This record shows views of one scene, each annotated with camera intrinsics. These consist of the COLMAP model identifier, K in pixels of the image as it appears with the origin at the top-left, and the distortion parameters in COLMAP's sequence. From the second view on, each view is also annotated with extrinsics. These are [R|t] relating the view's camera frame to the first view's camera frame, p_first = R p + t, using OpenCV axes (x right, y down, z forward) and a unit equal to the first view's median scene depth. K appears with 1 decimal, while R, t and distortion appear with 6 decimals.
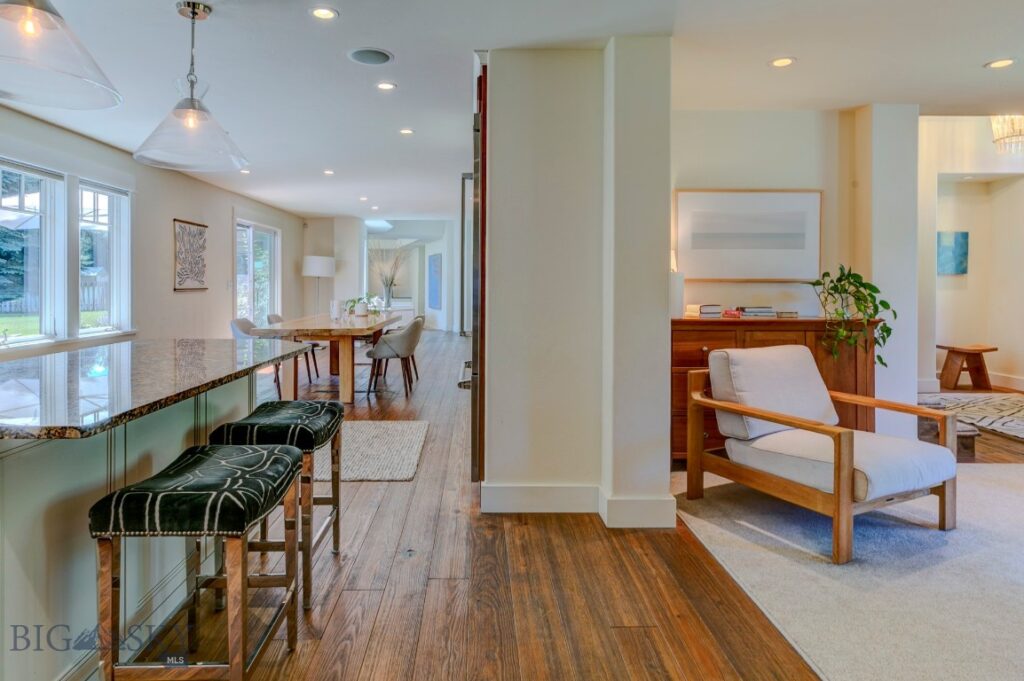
lens RADIAL K [[591.2, 0, 488.2], [0, 591.2, 286.8], [0, 0, 1]] dist [-0.002049, 0.003144]
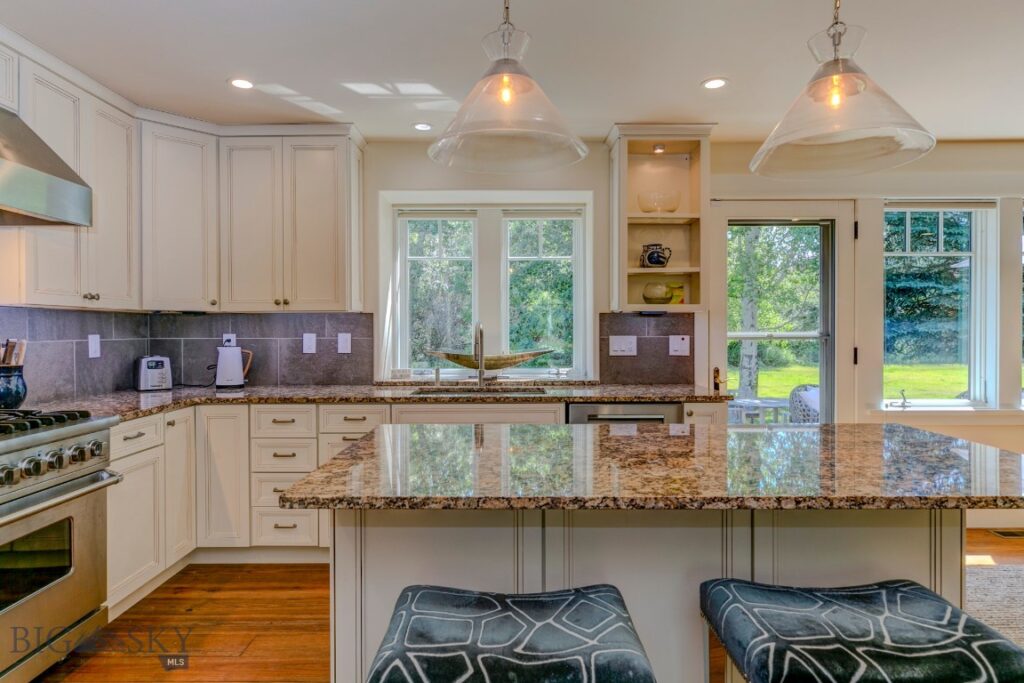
lens RADIAL K [[594.6, 0, 507.6], [0, 594.6, 334.2], [0, 0, 1]] dist [-0.002236, 0.001750]
pose [[-0.020303, 0.005572, -0.999778, 0.127004], [-0.002947, 0.999980, 0.005633, -0.019899], [0.999790, 0.003061, -0.020286, 0.536693]]
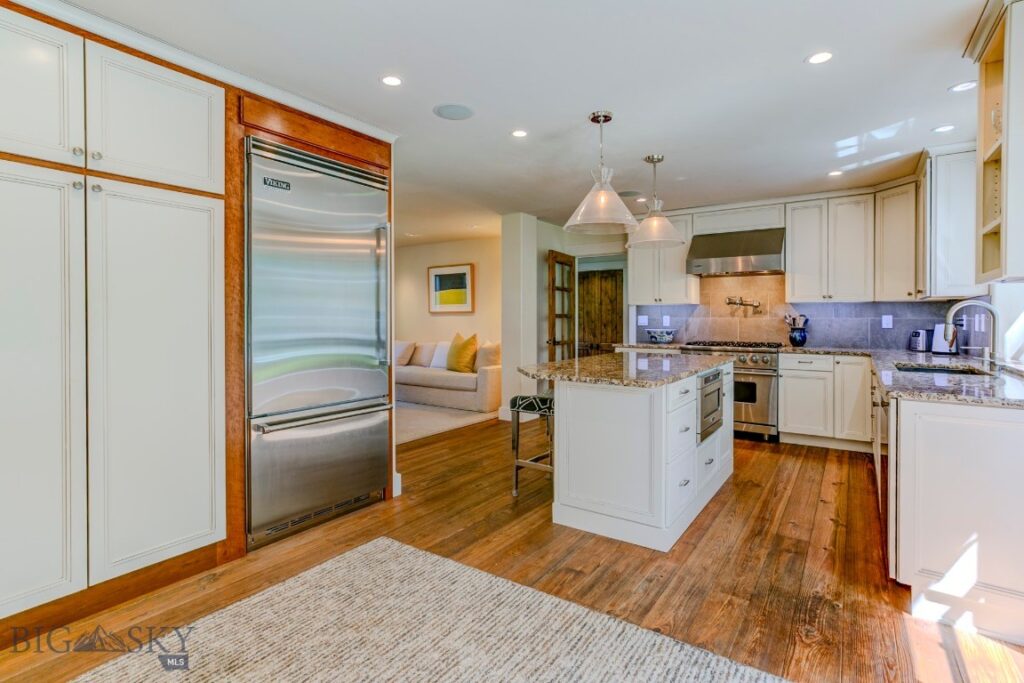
lens RADIAL K [[500.8, 0, 523.1], [0, 500.8, 319.8], [0, 0, 1]] dist [0.006345, 0.001553]
pose [[-0.822011, -0.005213, 0.569448, -0.824958], [0.000366, 0.999953, 0.009682, -0.012940], [-0.569472, 0.008167, -0.821970, 1.680914]]
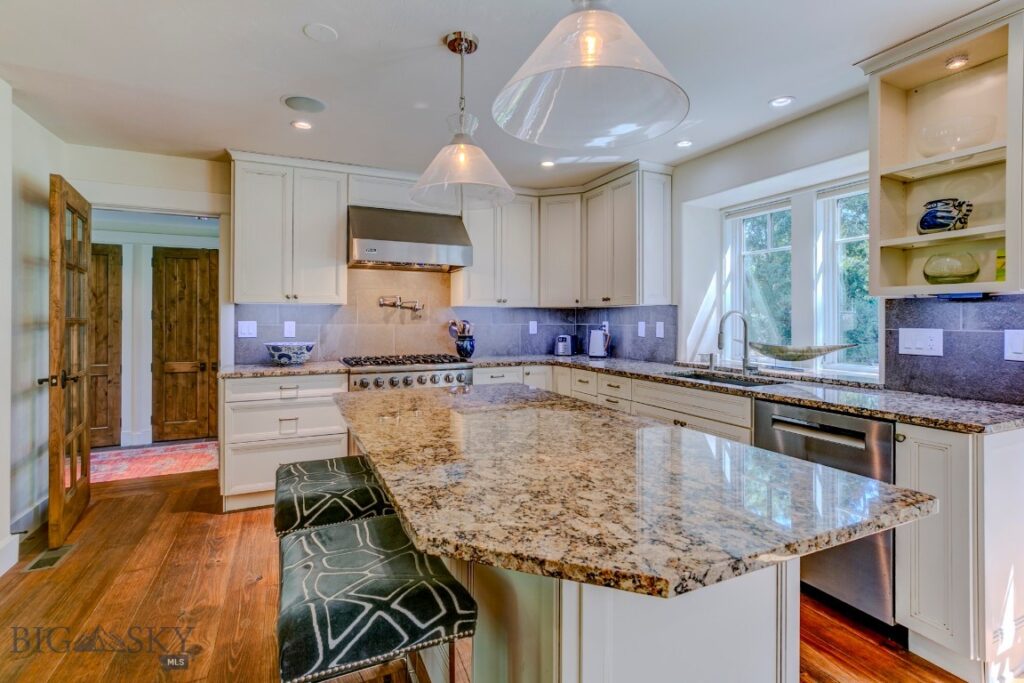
lens RADIAL K [[484.9, 0, 516.1], [0, 484.9, 318.6], [0, 0, 1]] dist [-0.012850, 0.006439]
pose [[-0.909532, -0.004715, -0.415608, -0.206451], [-0.006612, 0.999973, 0.003126, -0.023415], [0.415582, 0.005592, -0.909538, 1.131583]]
